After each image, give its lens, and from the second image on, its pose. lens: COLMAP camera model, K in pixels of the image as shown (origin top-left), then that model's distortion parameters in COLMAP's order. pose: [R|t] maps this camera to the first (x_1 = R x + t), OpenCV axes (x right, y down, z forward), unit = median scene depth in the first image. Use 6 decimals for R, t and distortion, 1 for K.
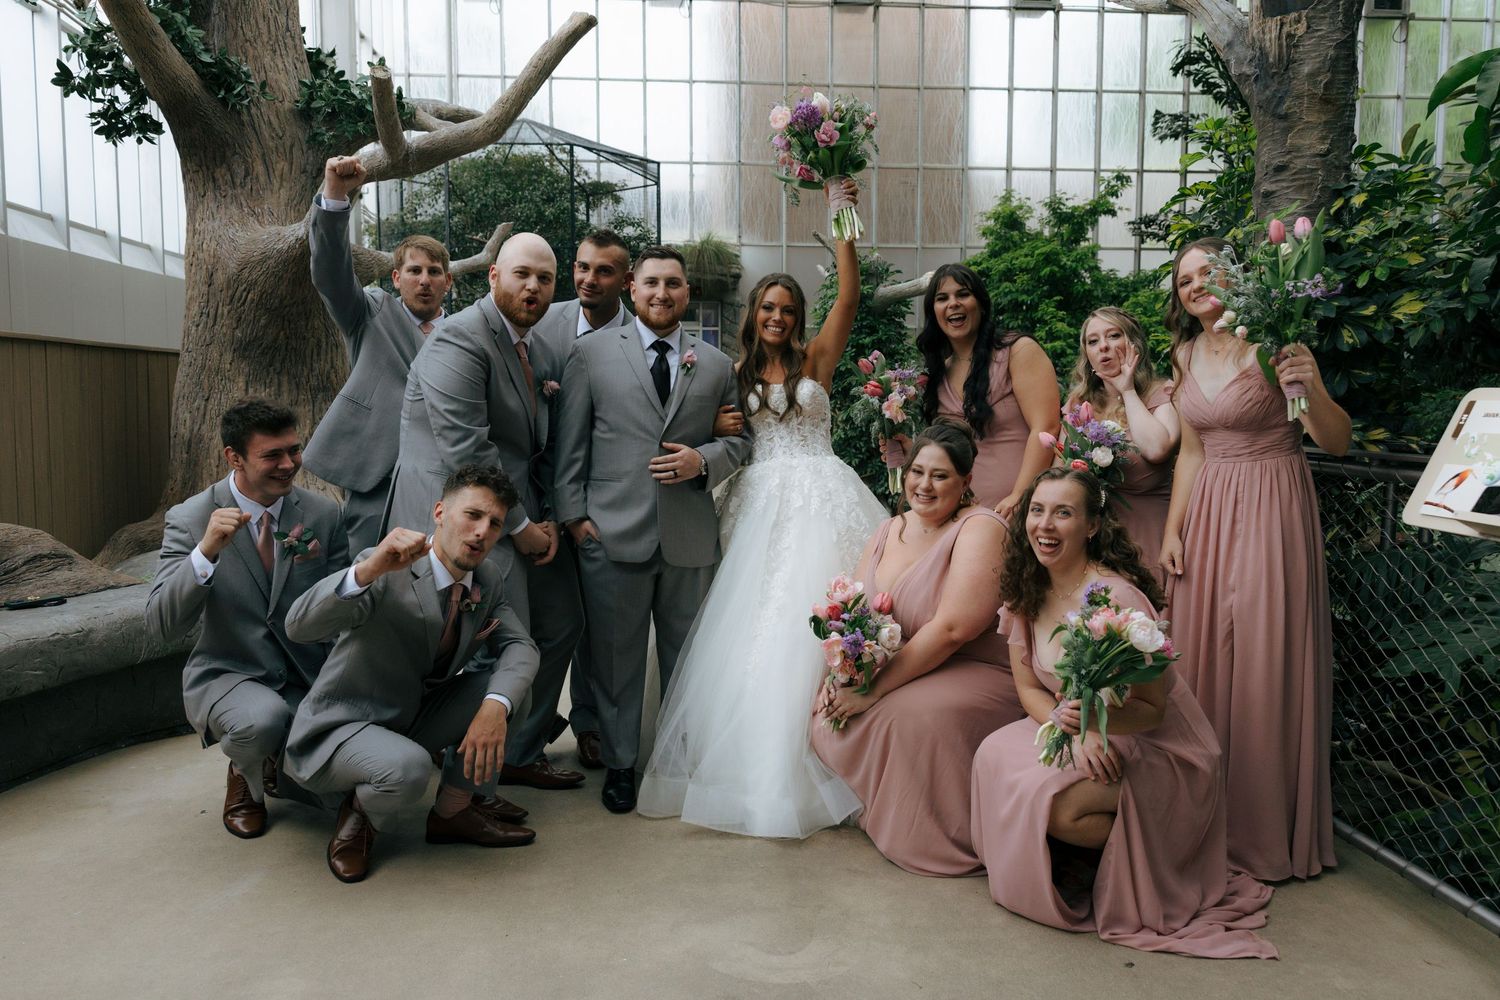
lens RADIAL K [[1314.1, 0, 756.2], [0, 1314.1, 501.5], [0, 0, 1]] dist [-0.007348, 0.022042]
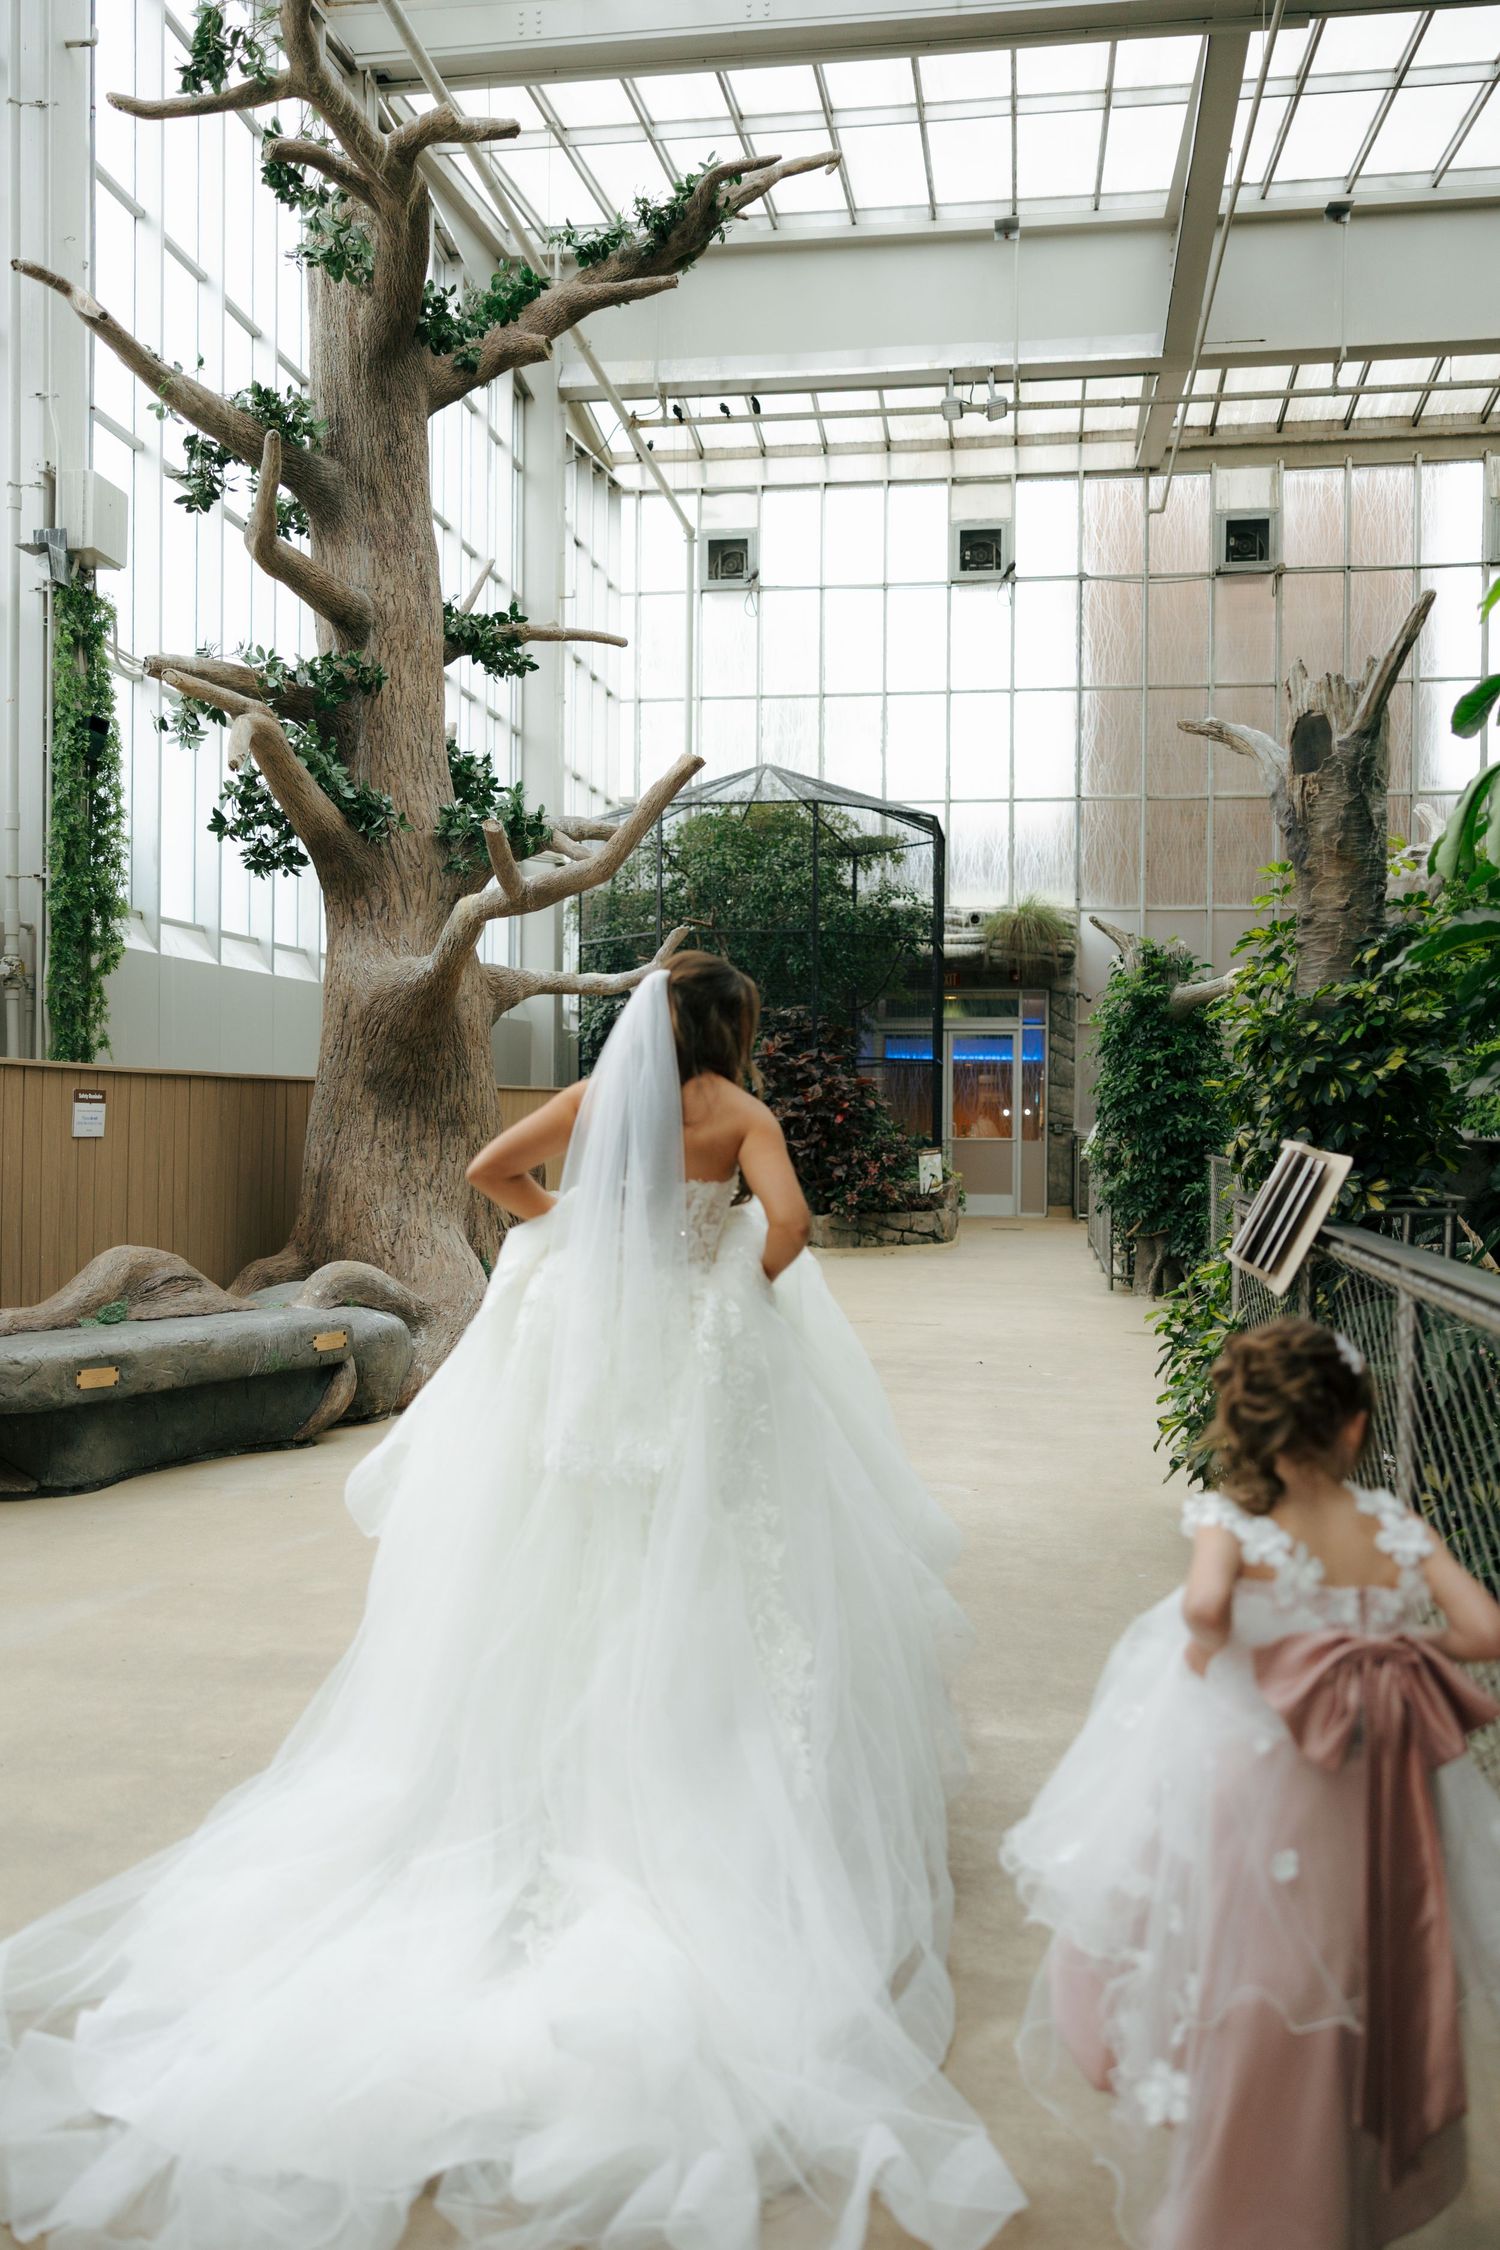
lens RADIAL K [[1971.2, 0, 655.0], [0, 1971.2, 1089.1], [0, 0, 1]] dist [-0.007348, 0.022042]
pose [[0.964775, 0.004489, -0.263040, 0.184839], [-0.028563, 0.995731, -0.087769, 0.011486], [0.261523, 0.092191, 0.960784, -0.331002]]
